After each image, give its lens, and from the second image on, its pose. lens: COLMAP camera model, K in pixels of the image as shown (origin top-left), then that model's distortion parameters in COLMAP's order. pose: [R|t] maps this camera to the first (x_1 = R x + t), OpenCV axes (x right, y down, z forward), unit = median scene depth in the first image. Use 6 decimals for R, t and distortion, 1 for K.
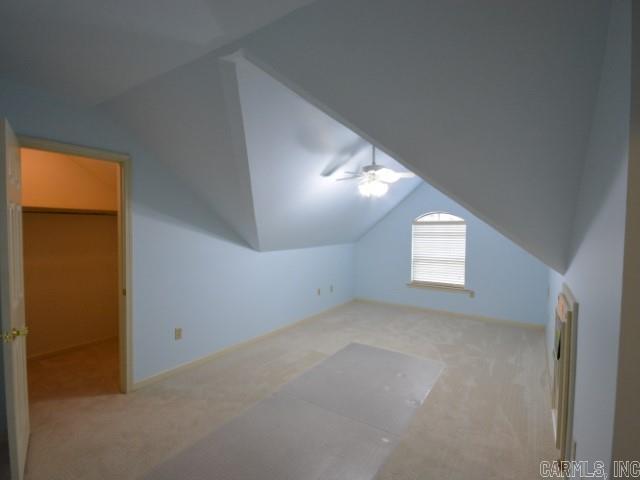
lens RADIAL K [[320.7, 0, 319.3], [0, 320.7, 241.1], [0, 0, 1]] dist [0.002087, -0.001065]
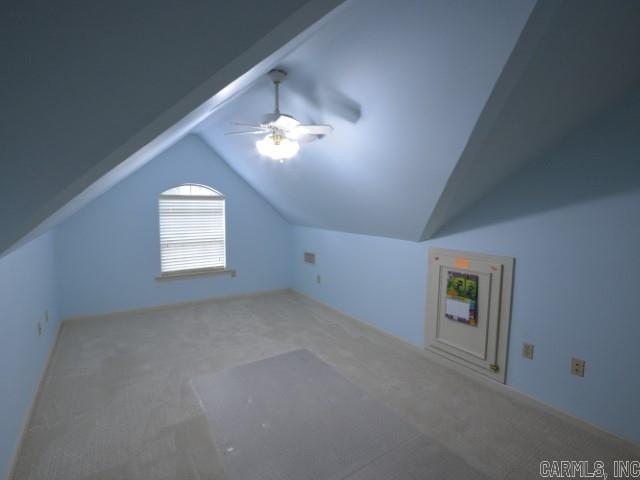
lens RADIAL K [[320.7, 0, 318.2], [0, 320.7, 240.5], [0, 0, 1]] dist [0.002087, -0.001065]
pose [[0.393232, -0.099489, 0.914041, -0.270929], [0.026885, 0.994948, 0.096729, -0.017474], [-0.919046, -0.013463, 0.393920, 0.376165]]
